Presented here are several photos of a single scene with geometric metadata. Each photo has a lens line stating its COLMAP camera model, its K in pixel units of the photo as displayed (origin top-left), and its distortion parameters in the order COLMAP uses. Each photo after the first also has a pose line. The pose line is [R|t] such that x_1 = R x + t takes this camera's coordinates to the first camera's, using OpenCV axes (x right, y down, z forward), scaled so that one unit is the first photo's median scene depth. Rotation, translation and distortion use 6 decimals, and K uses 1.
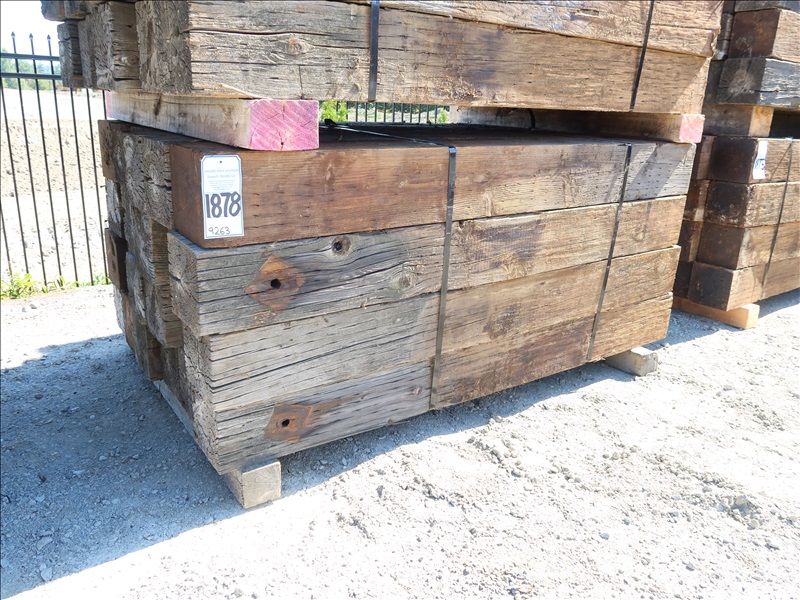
lens RADIAL K [[624.0, 0, 396.8], [0, 624.0, 296.8], [0, 0, 1]] dist [-0.030551, 0.014546]
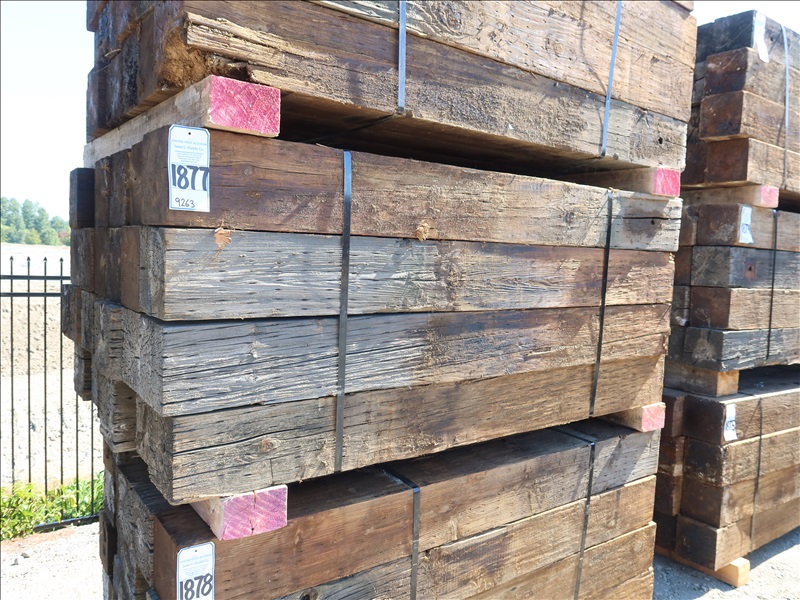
lens RADIAL K [[624.0, 0, 396.8], [0, 624.0, 296.8], [0, 0, 1]] dist [-0.030551, 0.014546]
pose [[0.999830, 0.000567, -0.018404, 0.056902], [-0.004905, 0.971608, -0.236547, -0.234980], [0.017747, 0.236598, 0.971446, -0.104828]]
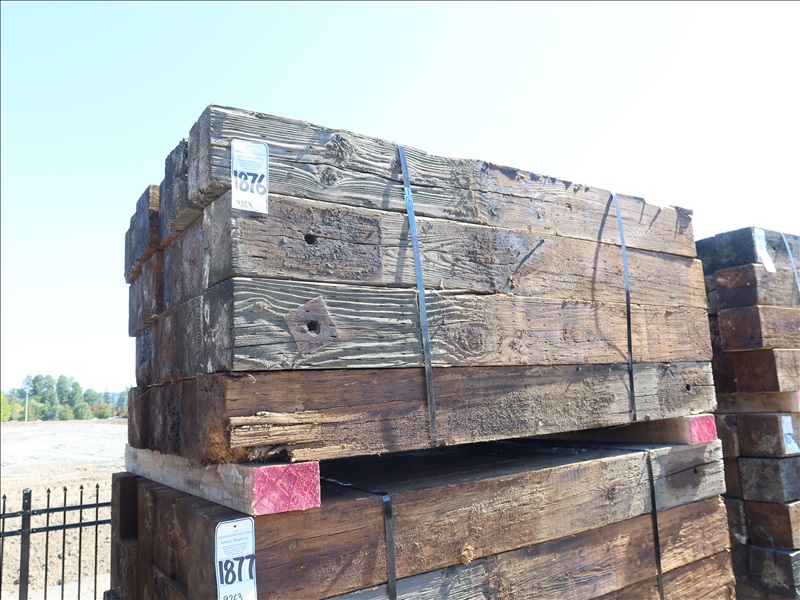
lens RADIAL K [[624.0, 0, 396.8], [0, 624.0, 296.8], [0, 0, 1]] dist [-0.030551, 0.014546]
pose [[0.993804, -0.099534, -0.049473, 0.058083], [0.066400, 0.888580, -0.453890, -0.436408], [0.089138, 0.447793, 0.889683, -0.195499]]
